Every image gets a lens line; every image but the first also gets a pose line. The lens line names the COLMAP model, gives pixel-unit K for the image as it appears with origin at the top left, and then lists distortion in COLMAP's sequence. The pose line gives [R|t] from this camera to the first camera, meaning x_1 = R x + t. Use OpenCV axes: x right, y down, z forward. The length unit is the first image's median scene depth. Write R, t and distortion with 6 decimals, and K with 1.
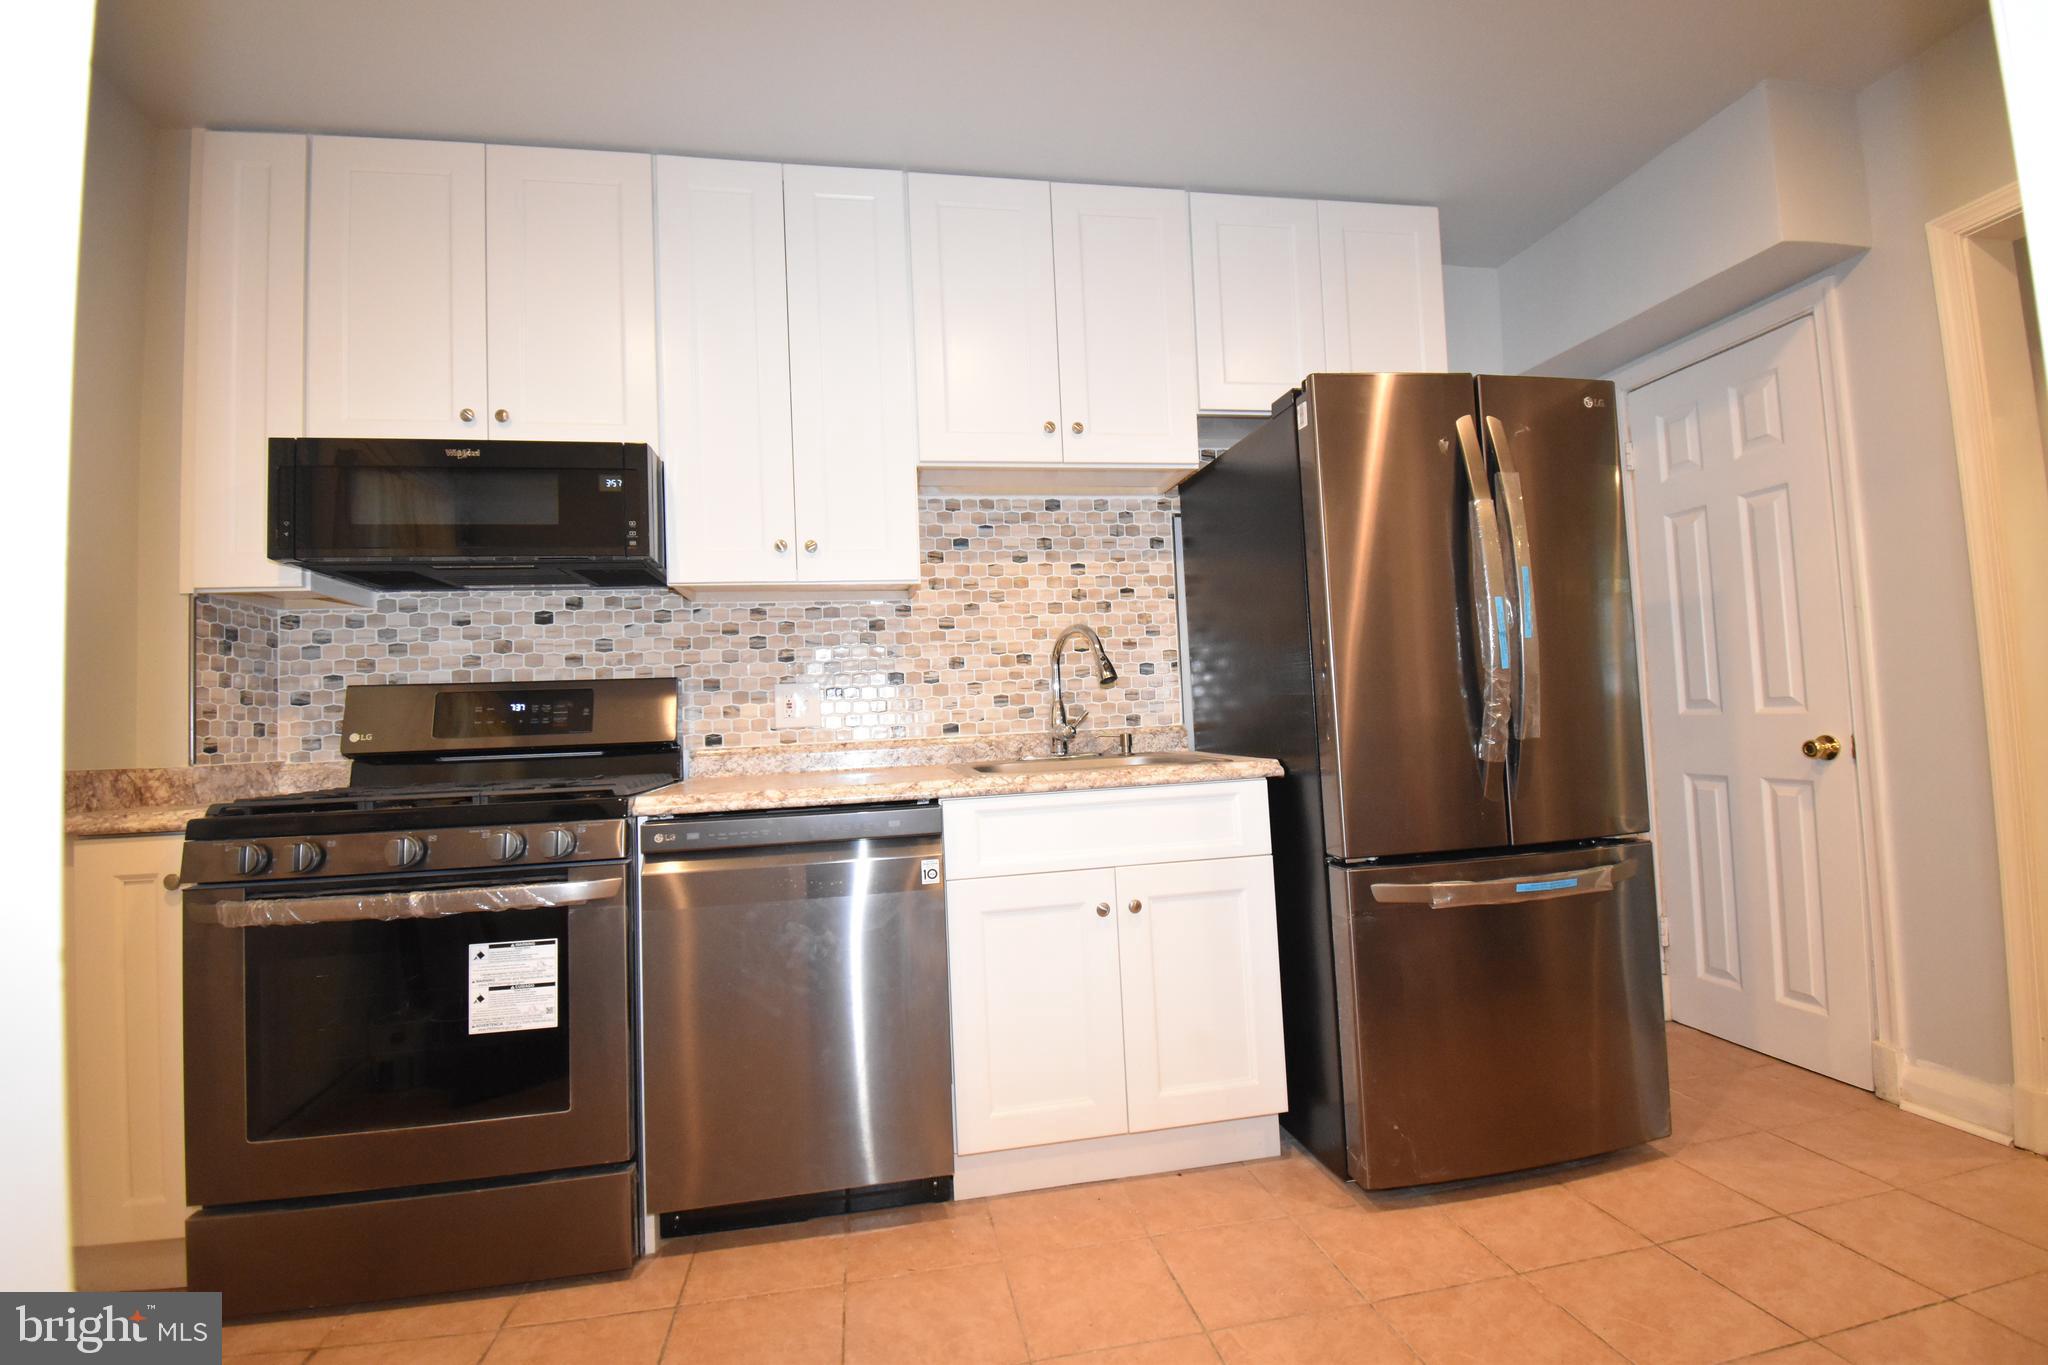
lens RADIAL K [[908.5, 0, 1029.0], [0, 908.5, 675.8], [0, 0, 1]] dist [0.025314, -0.028571]
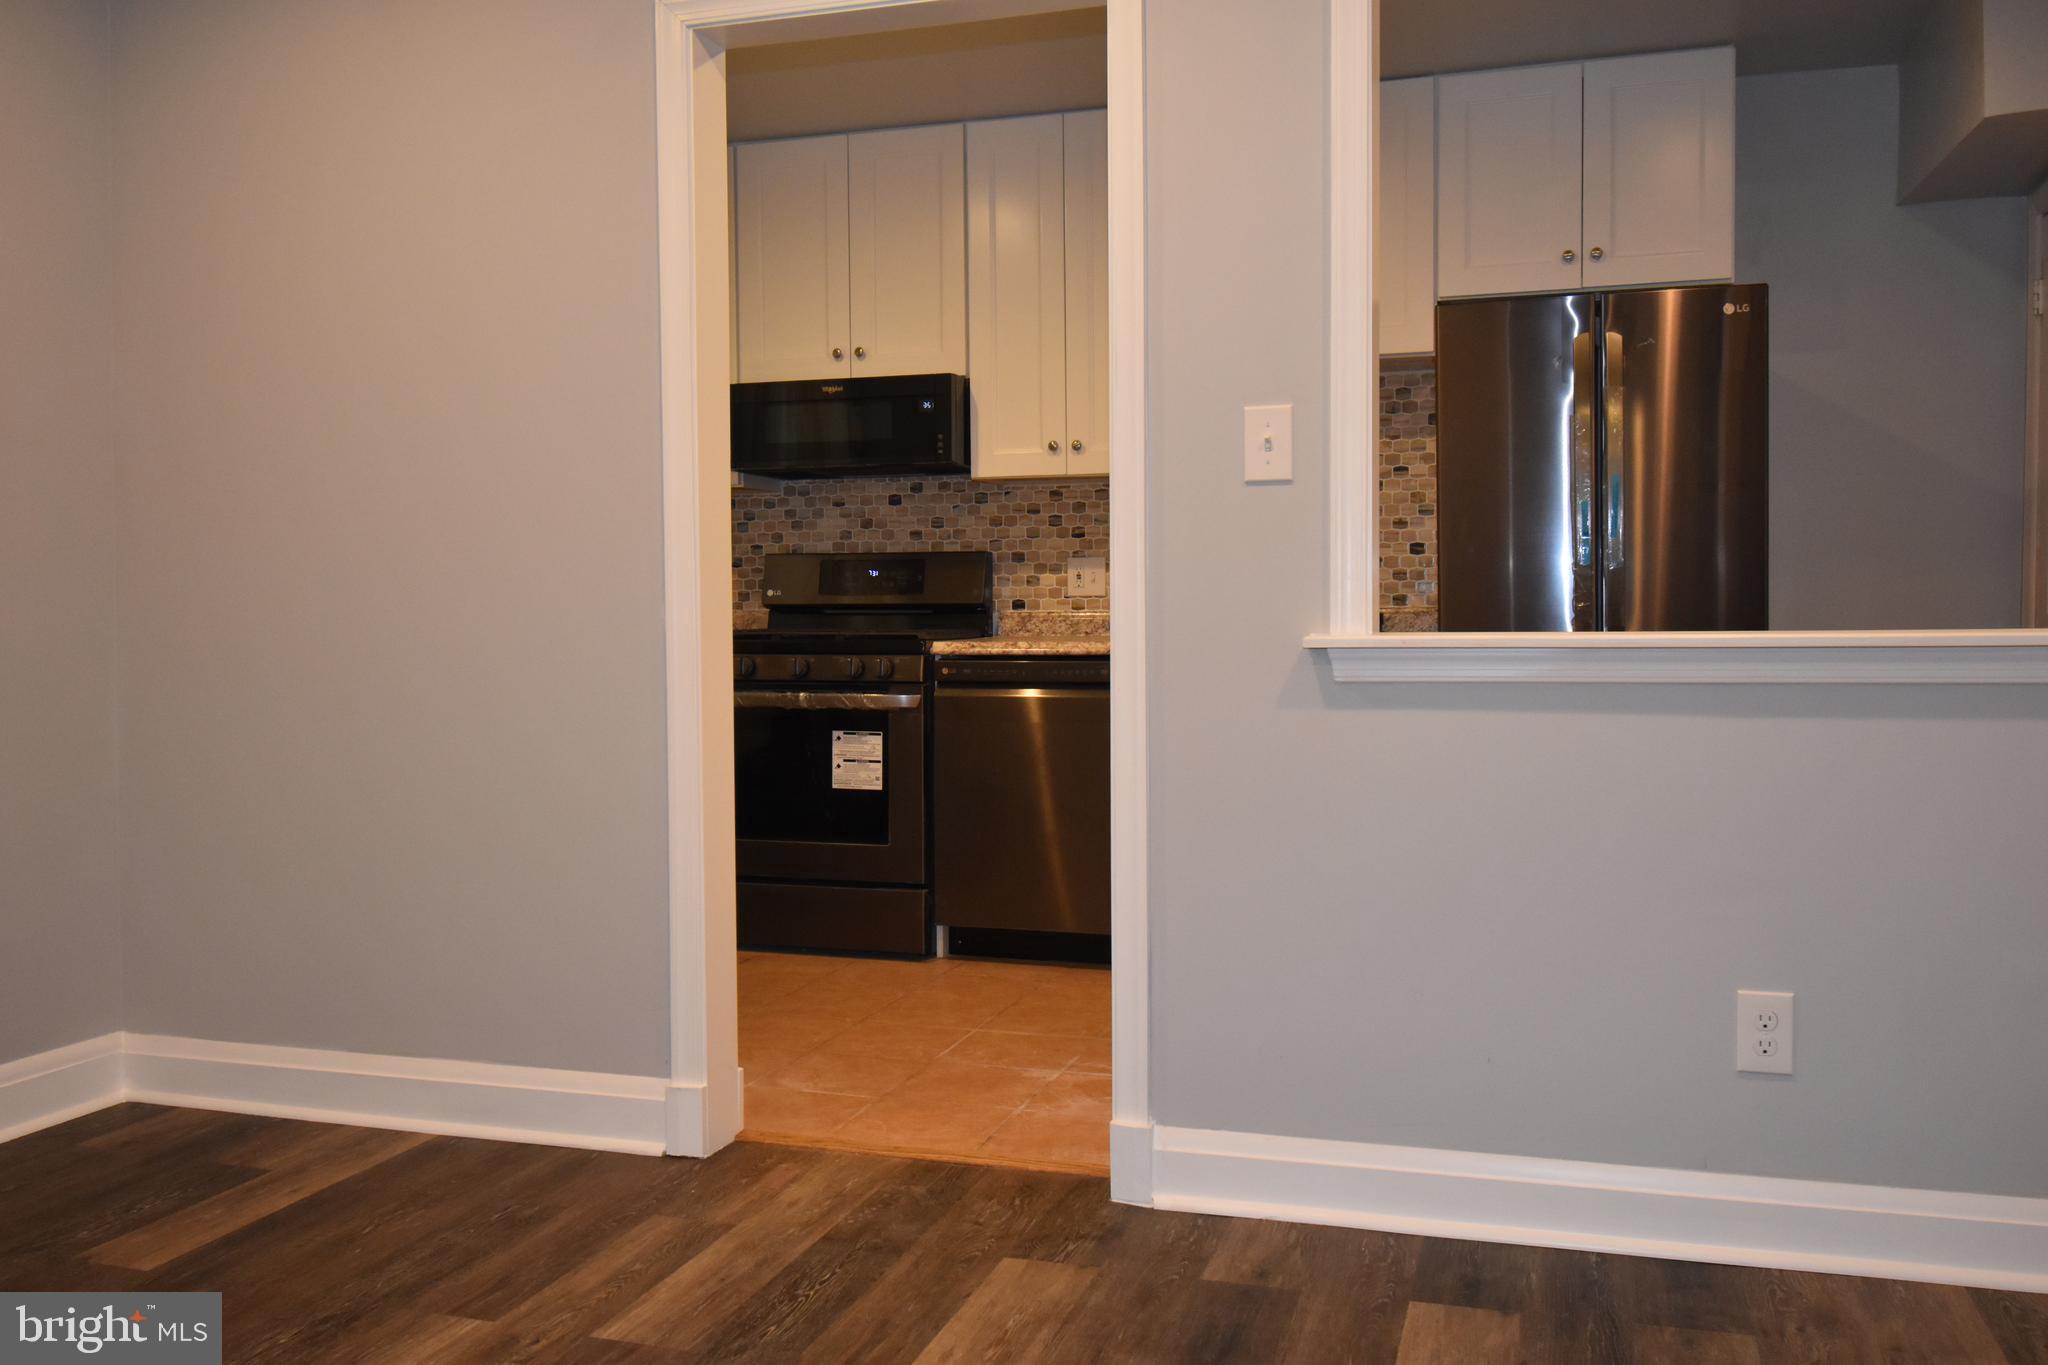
lens RADIAL K [[1697.2, 0, 1024.0], [0, 1697.2, 682.5], [0, 0, 1]] dist [0.003110, -0.003581]
pose [[0.882590, 0.056212, -0.466770, 0.713005], [-0.006324, 0.994156, 0.107767, -0.067688], [0.470100, -0.092162, 0.877788, -0.960249]]
